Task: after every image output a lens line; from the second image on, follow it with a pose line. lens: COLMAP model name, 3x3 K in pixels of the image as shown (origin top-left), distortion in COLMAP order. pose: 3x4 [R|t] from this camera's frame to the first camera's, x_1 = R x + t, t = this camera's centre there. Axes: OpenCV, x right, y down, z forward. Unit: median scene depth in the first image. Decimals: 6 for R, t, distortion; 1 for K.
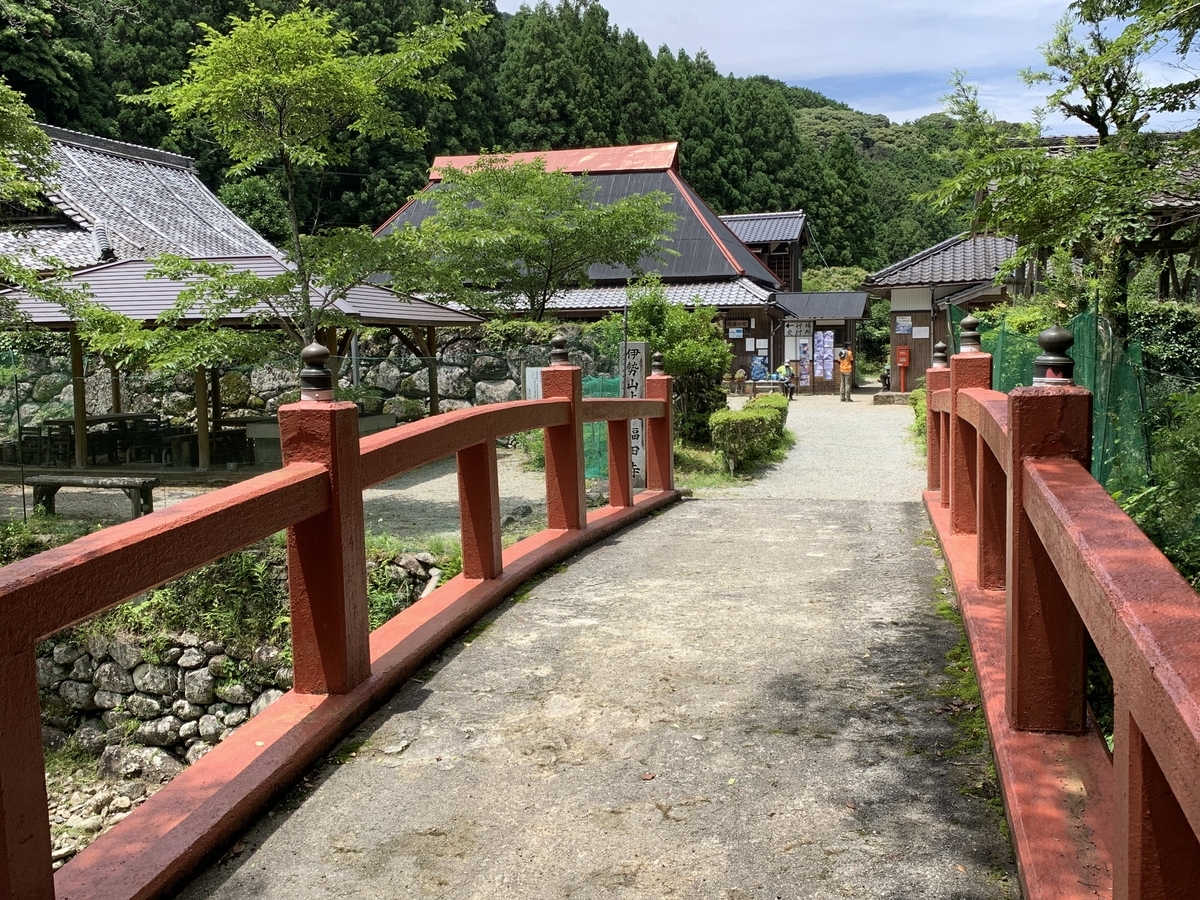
lens RADIAL K [[1151.7, 0, 598.8], [0, 1151.7, 452.9], [0, 0, 1]] dist [0.071783, 0.000000]
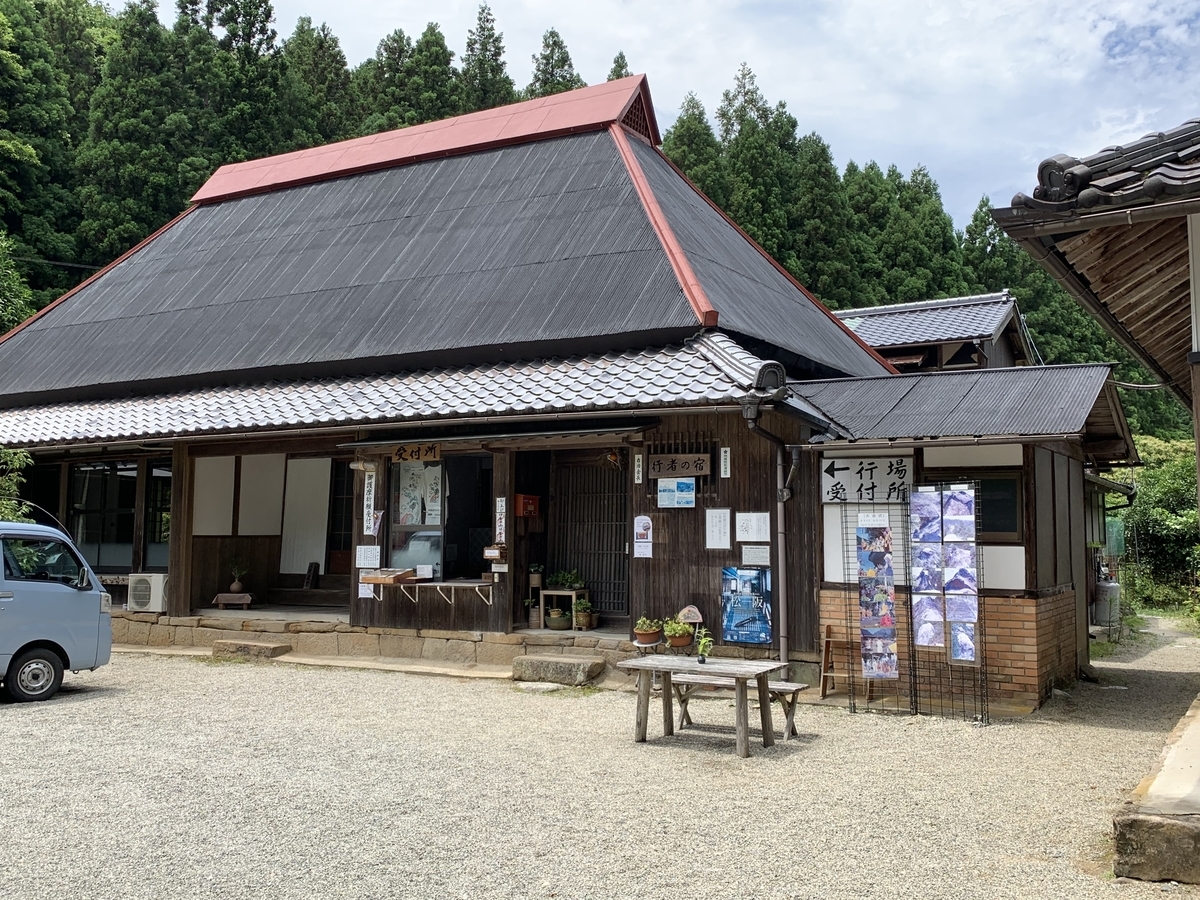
lens RADIAL K [[1110.6, 0, 599.5], [0, 1110.6, 444.7], [0, 0, 1]] dist [-0.007017, 0.000000]
pose [[0.968104, 0.000648, -0.250548, 0.175804], [-0.045033, 0.984161, -0.171459, -0.062952], [0.246469, 0.177274, 0.952800, 0.696347]]
